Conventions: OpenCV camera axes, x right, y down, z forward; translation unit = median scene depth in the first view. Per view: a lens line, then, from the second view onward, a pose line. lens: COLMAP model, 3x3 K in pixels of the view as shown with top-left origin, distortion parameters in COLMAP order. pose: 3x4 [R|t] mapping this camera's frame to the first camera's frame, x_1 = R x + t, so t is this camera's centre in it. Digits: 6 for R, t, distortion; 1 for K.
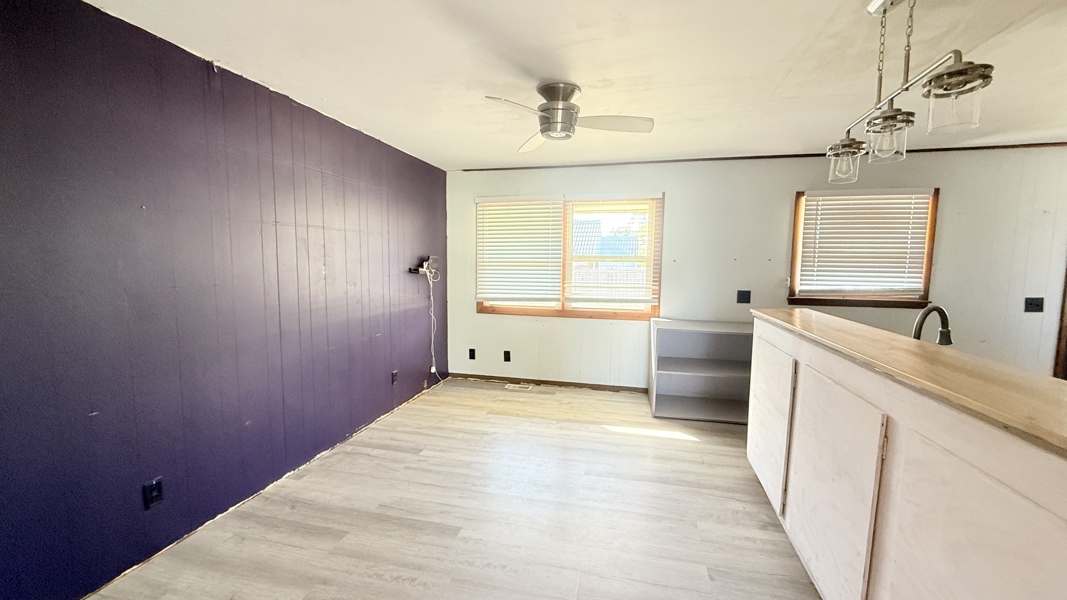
lens RADIAL K [[426.0, 0, 534.0], [0, 426.0, 299.1], [0, 0, 1]] dist [0.001089, 0.000535]
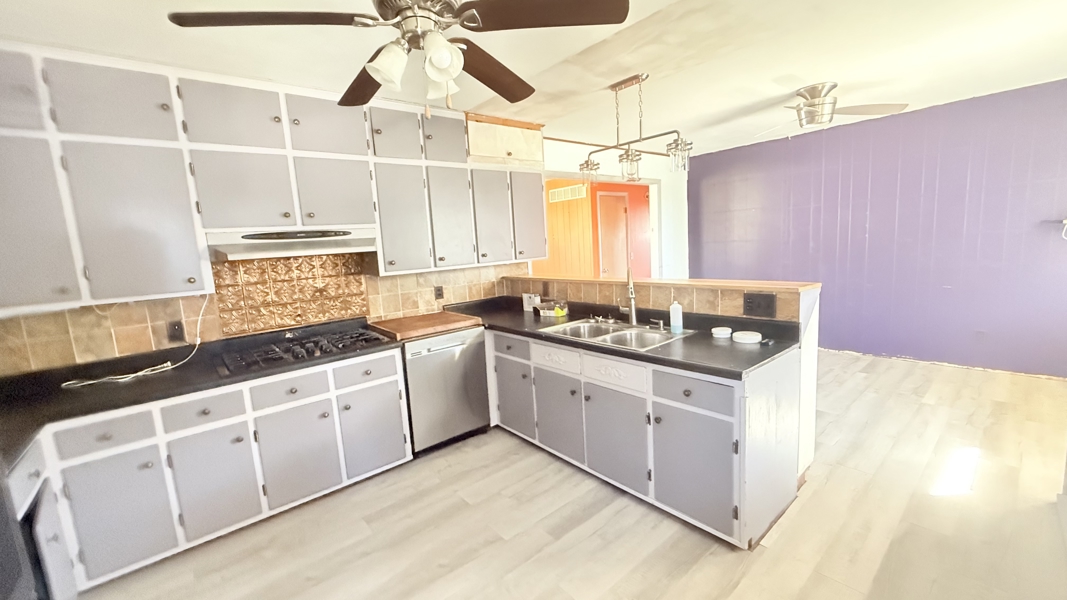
lens RADIAL K [[426.0, 0, 533.0], [0, 426.0, 299.7], [0, 0, 1]] dist [0.001089, 0.000535]
pose [[-0.586307, 0.137018, -0.798417, 1.007987], [-0.012543, 0.983938, 0.178067, -0.058128], [0.809992, 0.114417, -0.575171, 0.694640]]
